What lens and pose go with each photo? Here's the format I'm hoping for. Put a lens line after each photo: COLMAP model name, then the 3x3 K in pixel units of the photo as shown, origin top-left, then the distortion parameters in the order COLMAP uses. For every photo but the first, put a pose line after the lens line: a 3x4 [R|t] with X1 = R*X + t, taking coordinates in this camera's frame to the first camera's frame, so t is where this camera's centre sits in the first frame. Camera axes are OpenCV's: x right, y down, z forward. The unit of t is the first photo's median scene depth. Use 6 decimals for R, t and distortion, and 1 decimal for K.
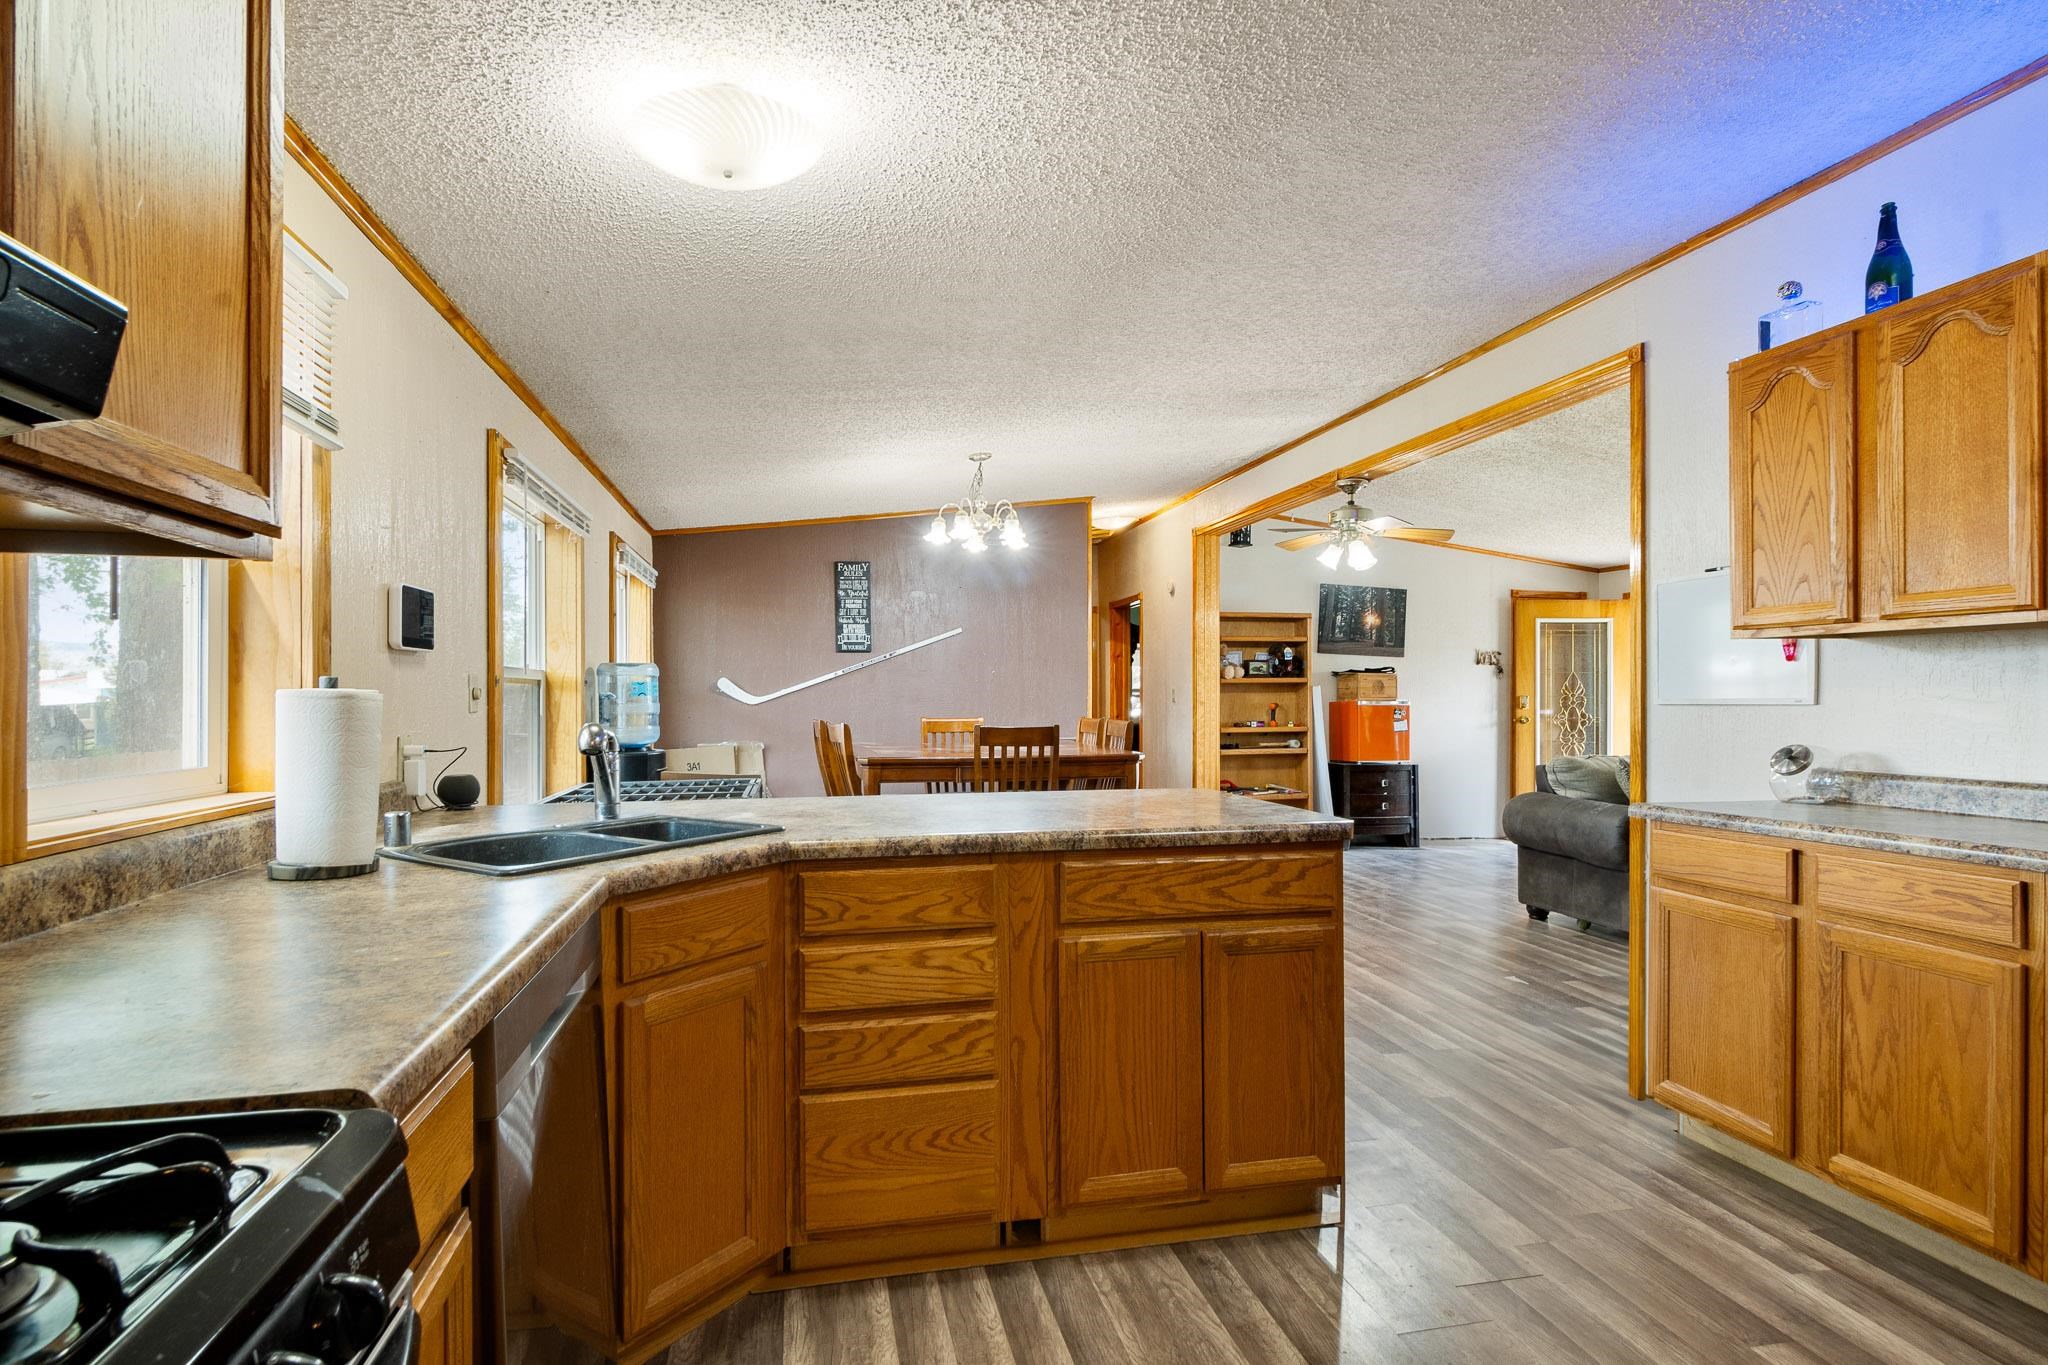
lens RADIAL K [[1056.2, 0, 1015.2], [0, 1056.2, 690.5], [0, 0, 1]] dist [0.003484, -0.001370]
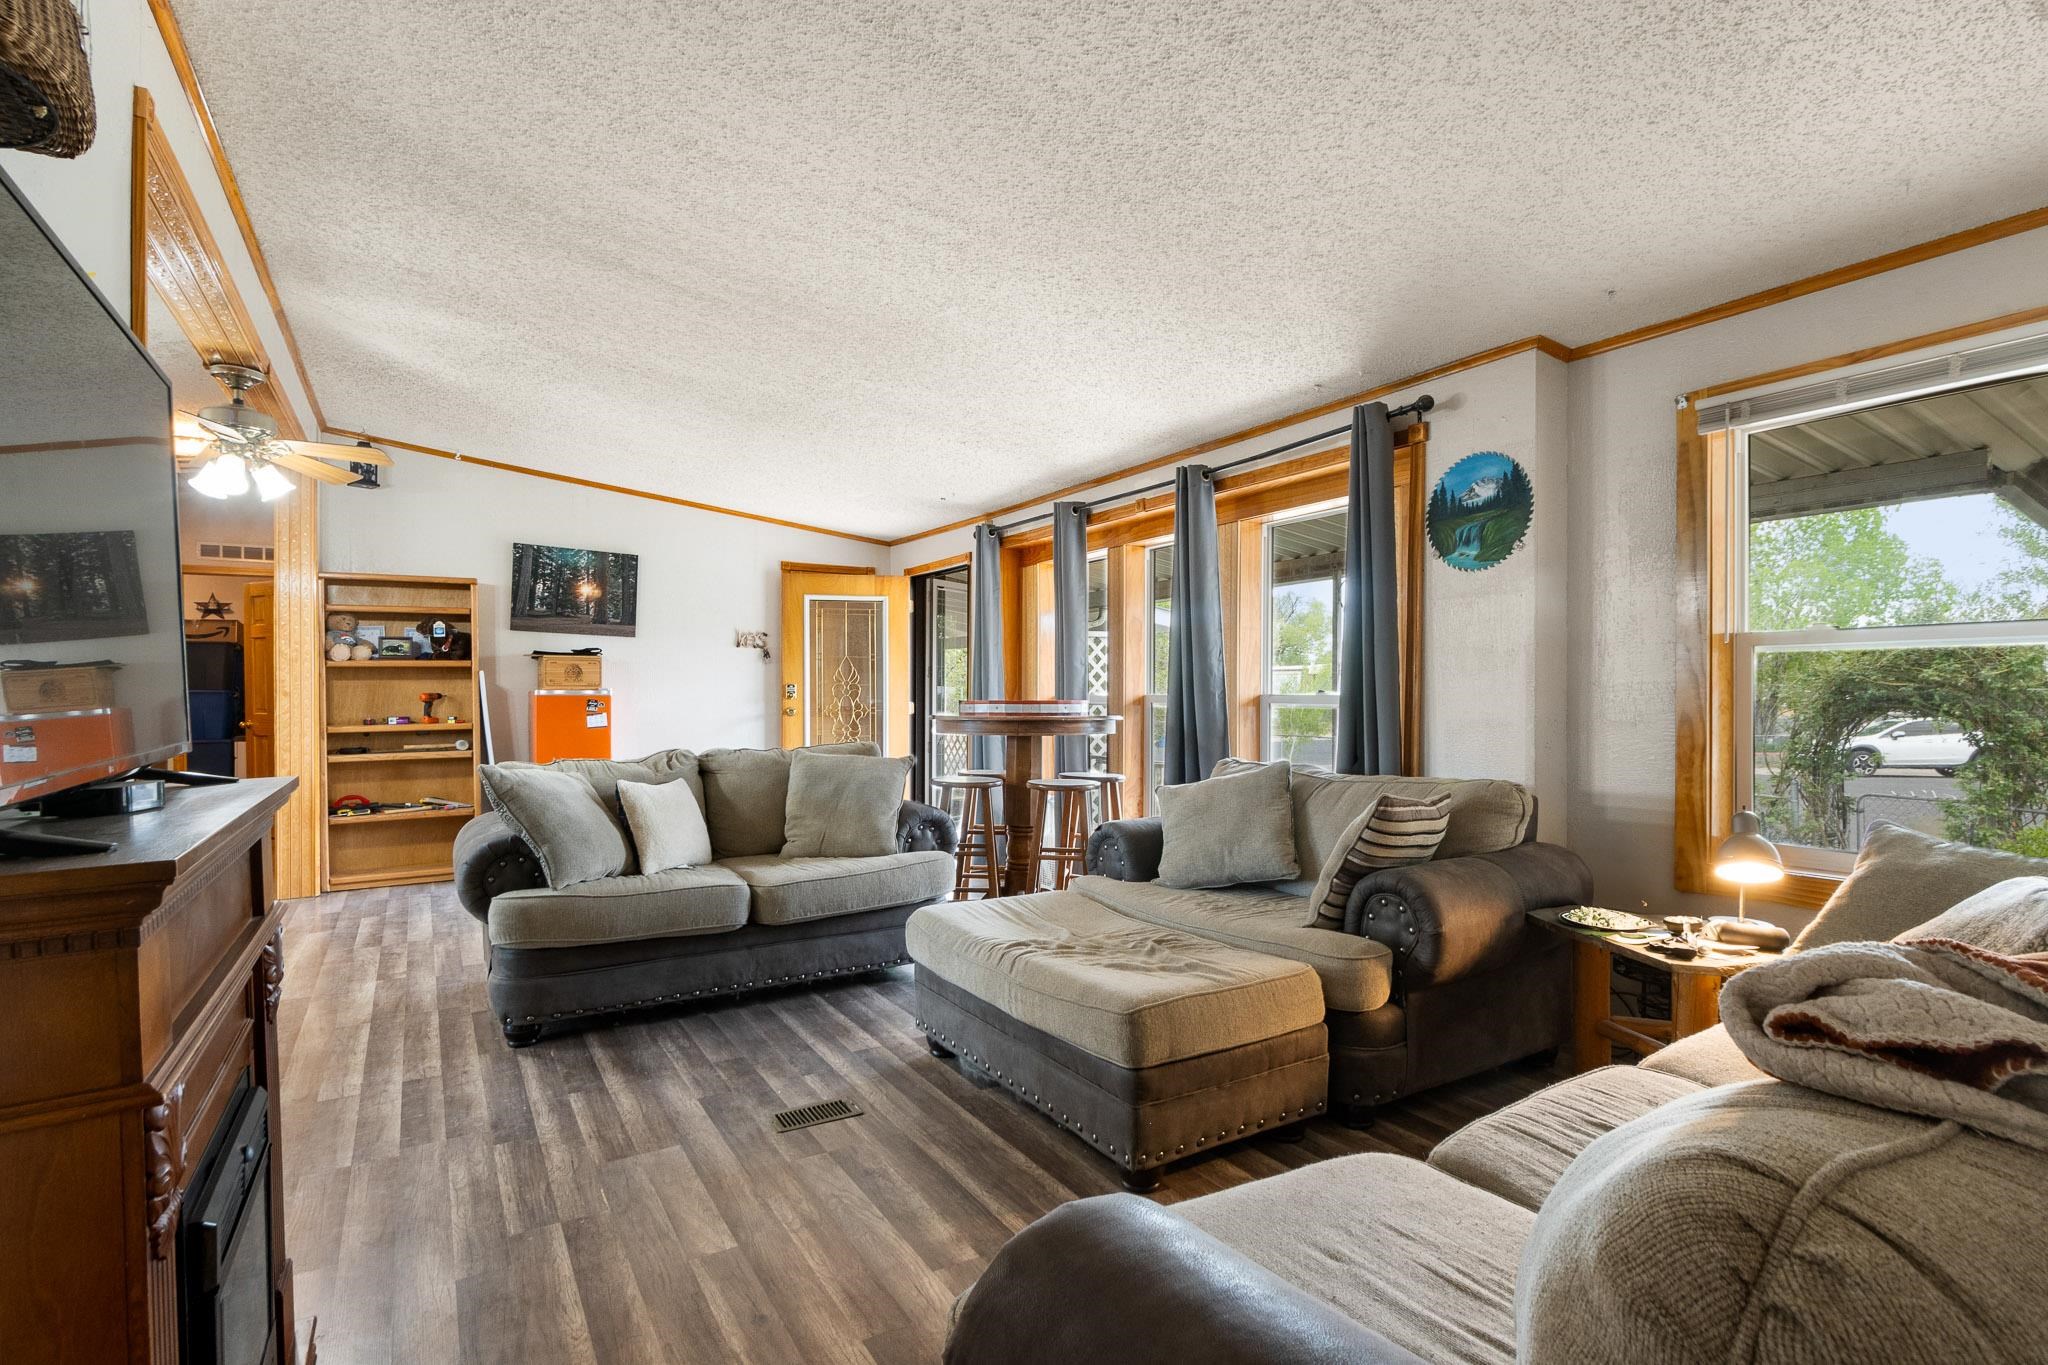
lens RADIAL K [[1056.2, 0, 1025.3], [0, 1056.2, 688.5], [0, 0, 1]] dist [0.003484, -0.001370]
pose [[0.951228, -0.002077, 0.308482, 0.409670], [0.000088, 0.999979, 0.006462, 0.003443], [-0.308488, -0.006120, 0.951208, 0.123186]]
